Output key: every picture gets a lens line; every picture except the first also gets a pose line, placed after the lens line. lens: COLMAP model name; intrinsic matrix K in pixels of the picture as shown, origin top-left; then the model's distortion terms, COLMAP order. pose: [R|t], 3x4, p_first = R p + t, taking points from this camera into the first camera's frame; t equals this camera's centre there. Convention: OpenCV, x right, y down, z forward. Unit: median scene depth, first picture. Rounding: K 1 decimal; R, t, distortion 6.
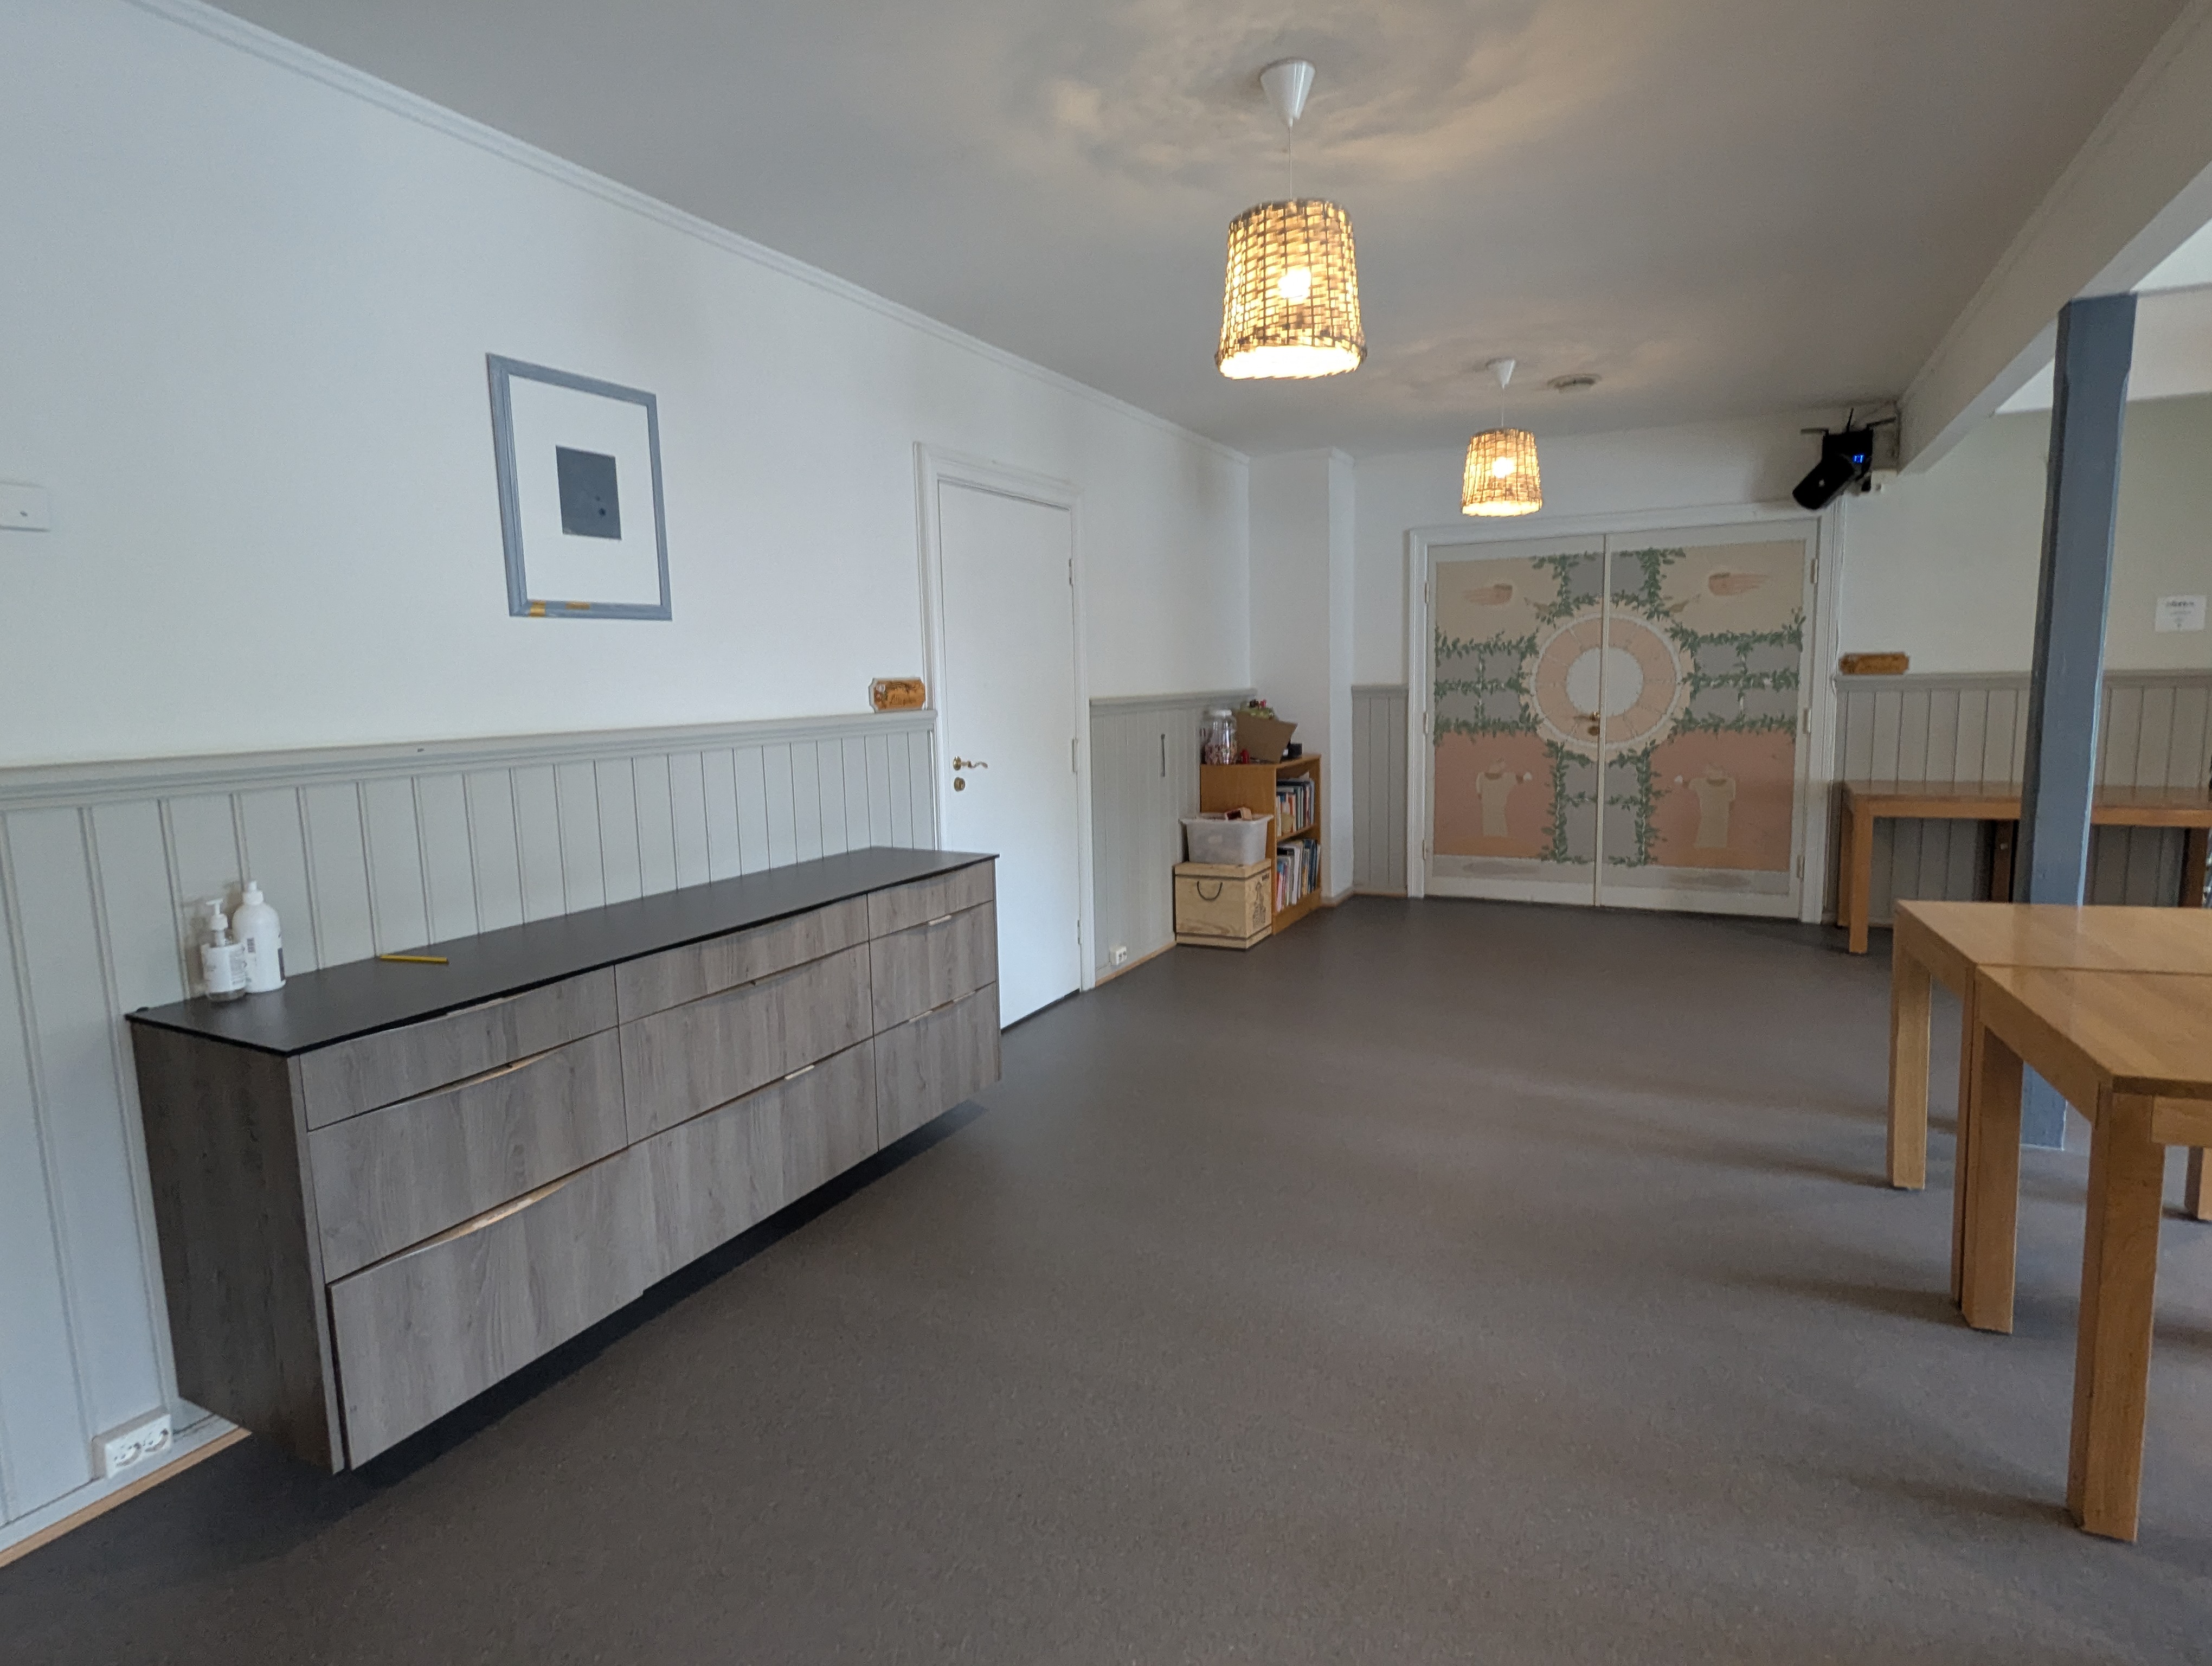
lens RADIAL K [[1257.1, 0, 1106.0], [0, 1257.1, 833.0], [0, 0, 1]] dist [-0.000143, -0.000228]
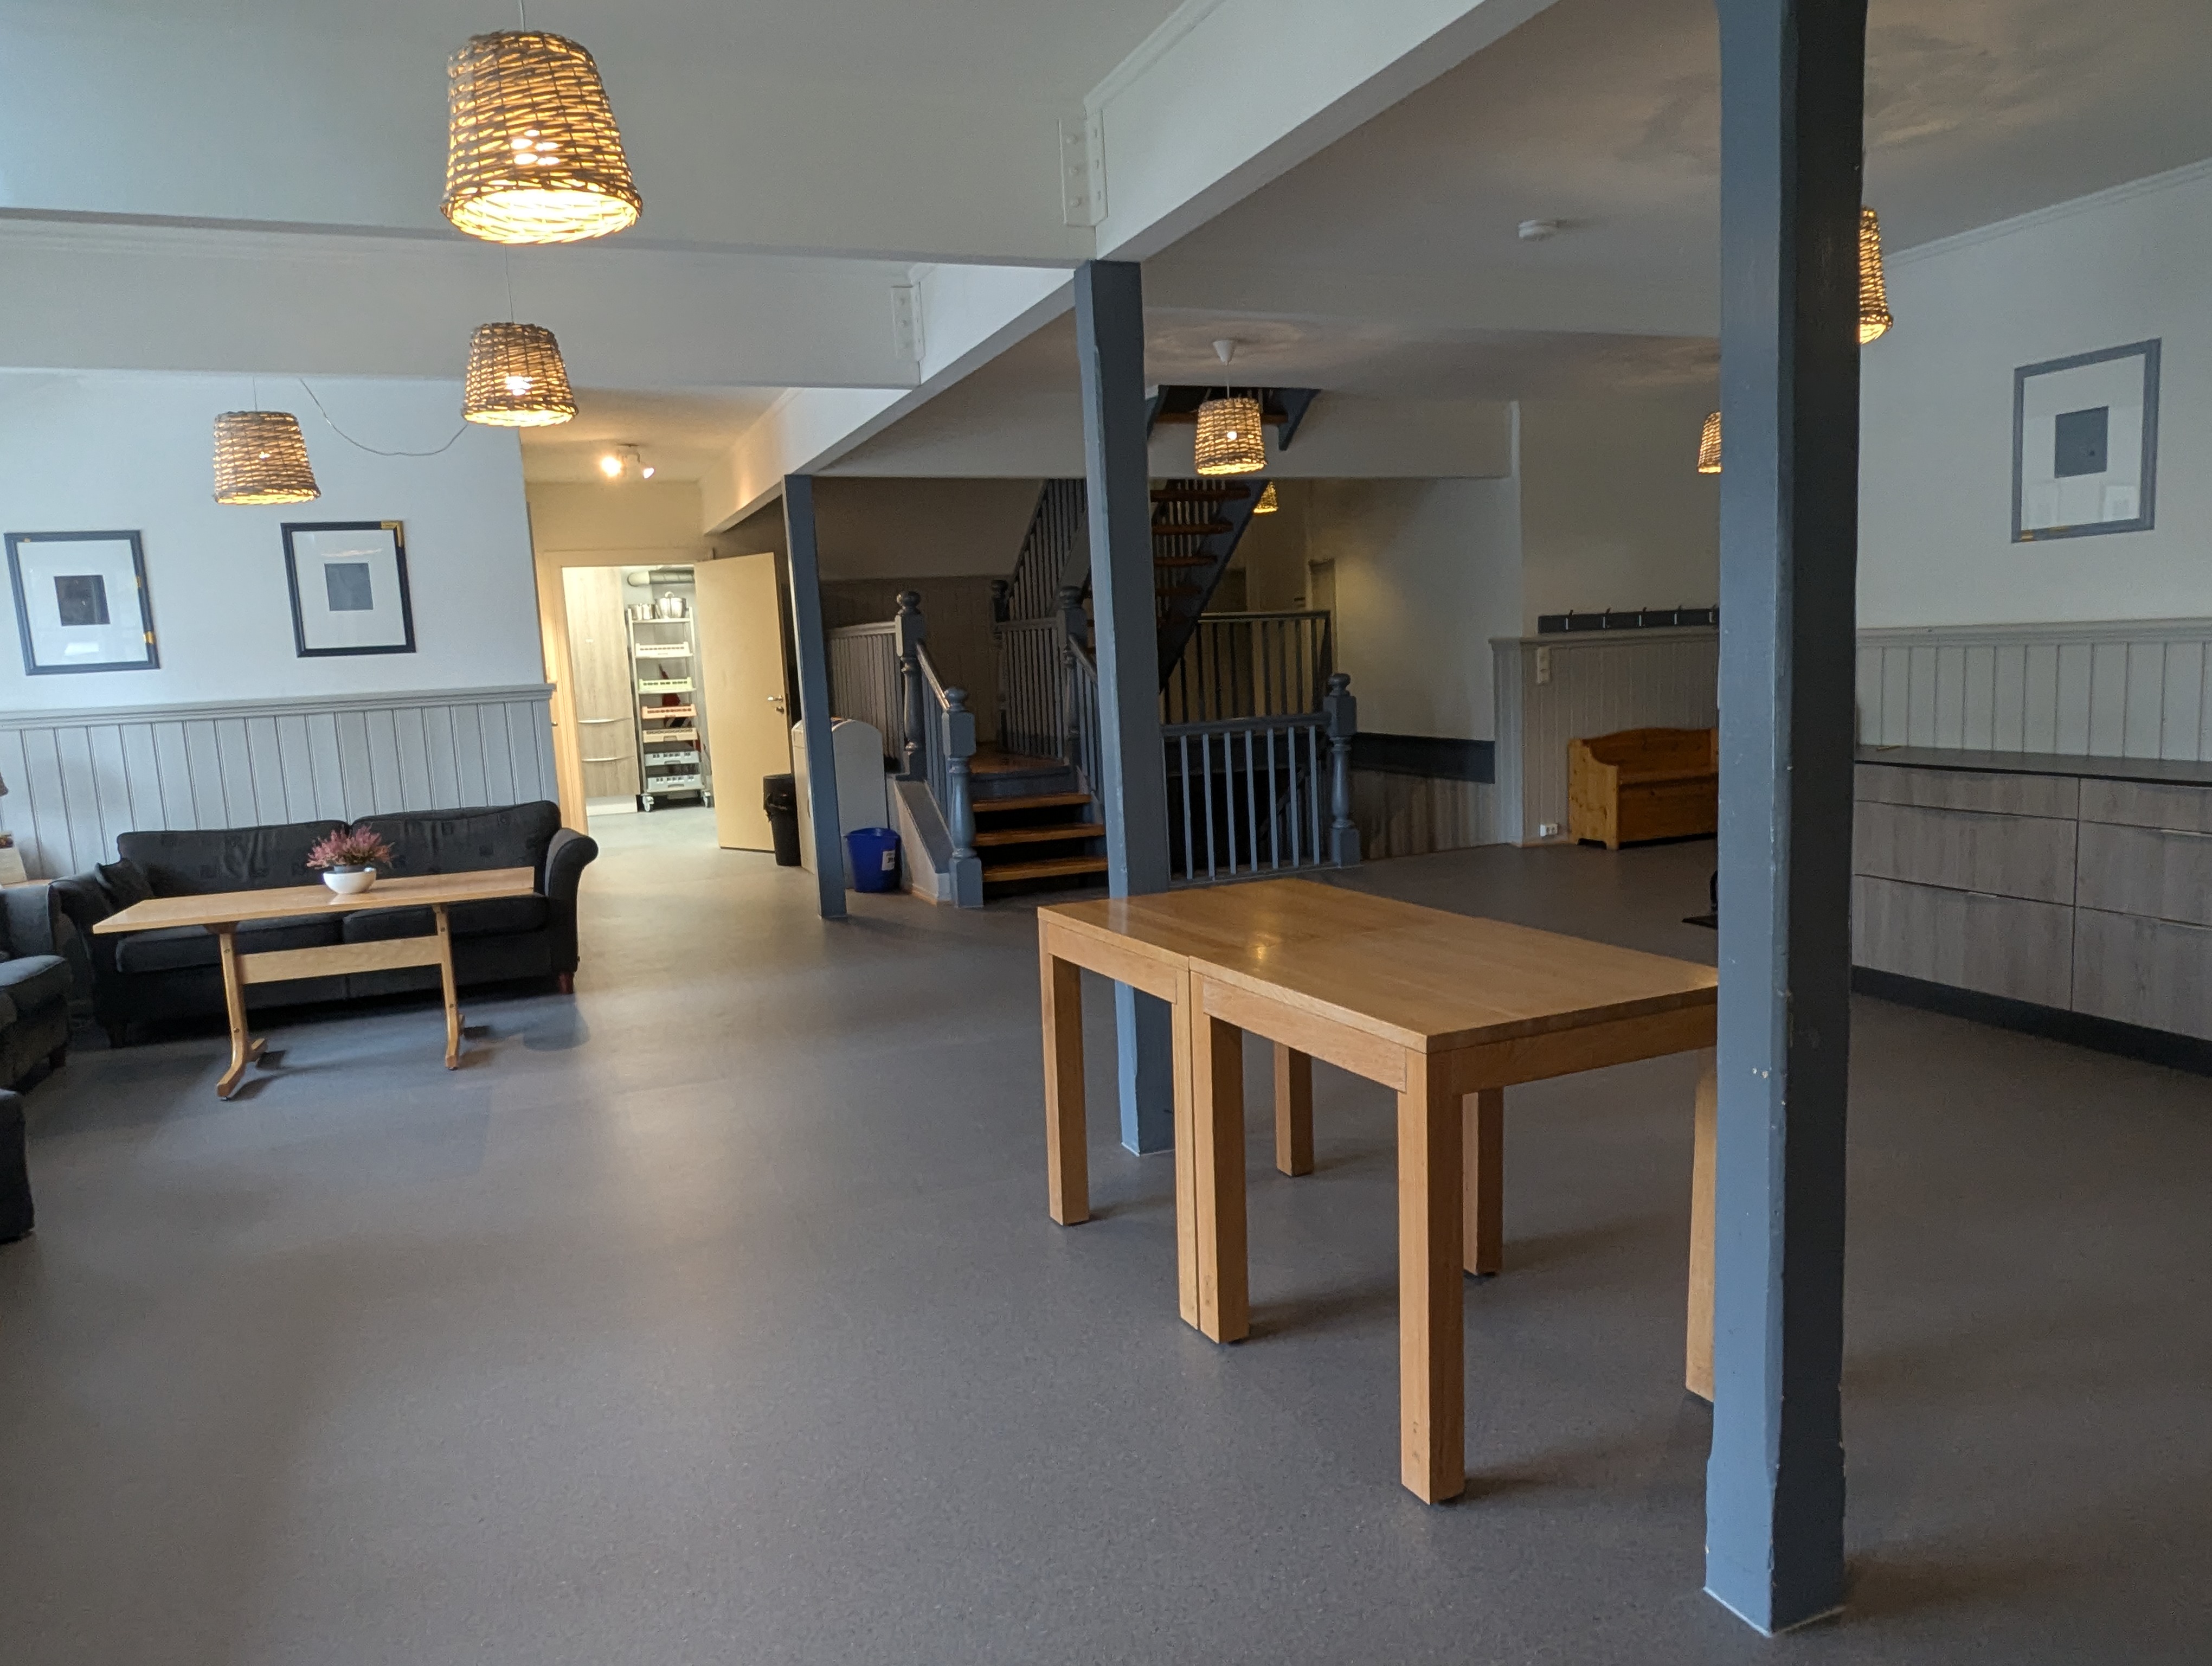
lens RADIAL K [[1257.1, 0, 1106.0], [0, 1257.1, 833.0], [0, 0, 1]] dist [-0.000143, -0.000228]
pose [[-0.668032, 0.173458, -0.723634, 1.284293], [-0.026521, 0.966285, 0.256106, -0.179159], [0.743660, 0.190278, -0.640909, 1.136805]]
